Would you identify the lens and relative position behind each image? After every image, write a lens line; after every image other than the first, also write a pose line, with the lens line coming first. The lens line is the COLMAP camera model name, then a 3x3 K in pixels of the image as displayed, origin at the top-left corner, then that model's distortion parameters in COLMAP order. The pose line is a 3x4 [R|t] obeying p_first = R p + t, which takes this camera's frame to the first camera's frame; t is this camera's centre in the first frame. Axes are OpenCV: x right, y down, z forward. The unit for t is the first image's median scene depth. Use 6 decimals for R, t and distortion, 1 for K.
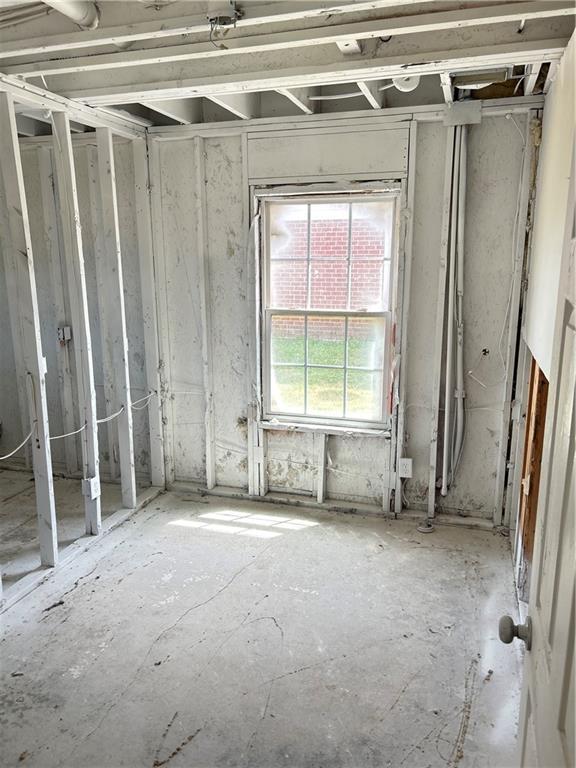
lens RADIAL K [[582.8, 0, 288.3], [0, 582.8, 383.4], [0, 0, 1]] dist [0.026986, -0.006355]
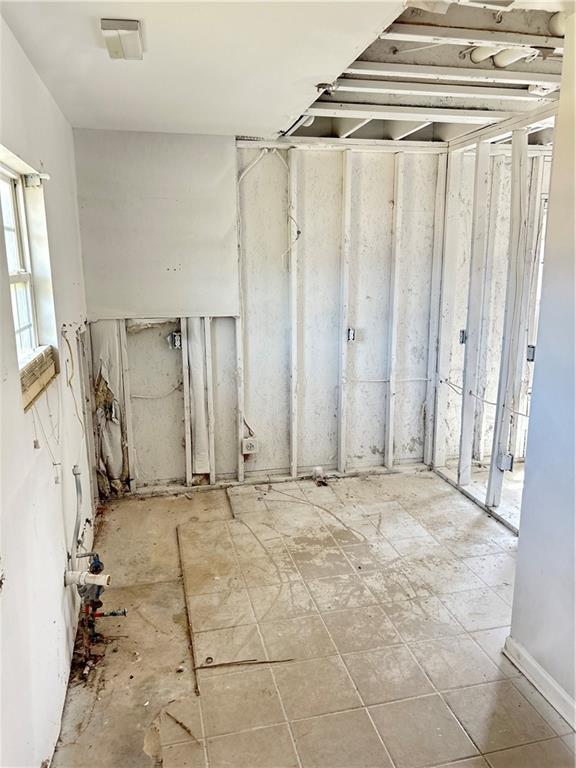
lens RADIAL K [[582.8, 0, 287.9], [0, 582.8, 385.6], [0, 0, 1]] dist [0.026986, -0.006355]
pose [[0.861133, -0.110224, 0.496287, -1.072723], [0.108165, 0.993585, 0.032991, -0.044497], [-0.496740, 0.025271, 0.867531, 0.192741]]
